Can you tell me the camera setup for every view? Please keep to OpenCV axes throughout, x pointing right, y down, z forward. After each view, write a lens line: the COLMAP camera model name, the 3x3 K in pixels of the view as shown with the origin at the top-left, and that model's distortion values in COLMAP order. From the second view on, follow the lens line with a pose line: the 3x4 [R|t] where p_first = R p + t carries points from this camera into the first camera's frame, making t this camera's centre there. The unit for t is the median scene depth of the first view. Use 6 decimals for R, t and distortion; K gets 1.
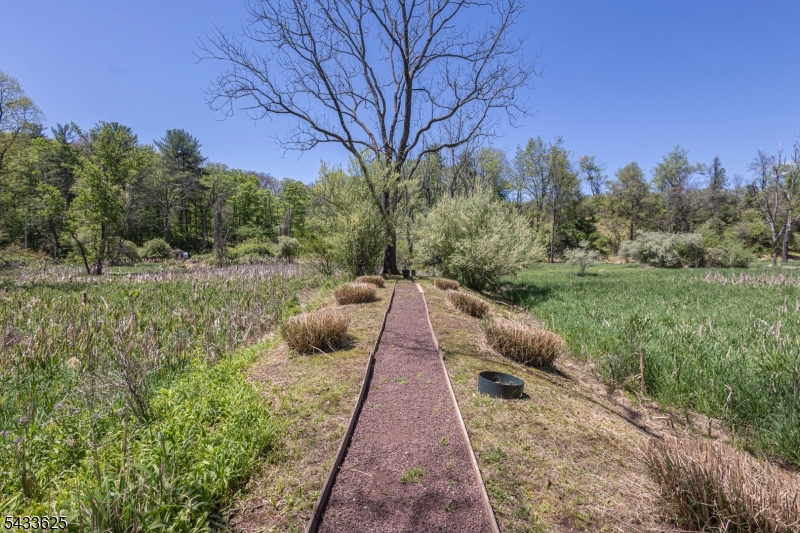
lens RADIAL K [[378.6, 0, 407.7], [0, 378.6, 251.5], [0, 0, 1]] dist [0.000244, -0.000054]
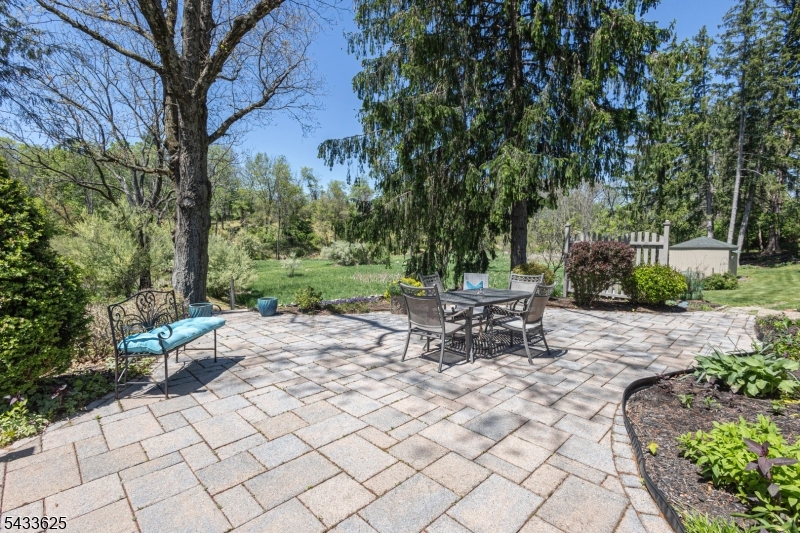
lens RADIAL K [[378.6, 0, 407.7], [0, 378.6, 251.5], [0, 0, 1]] dist [0.000244, -0.000054]
pose [[0.782054, -0.031797, 0.622399, -0.051389], [0.004661, 0.998968, 0.045179, -0.046205], [-0.623194, -0.032432, 0.781395, -0.211161]]
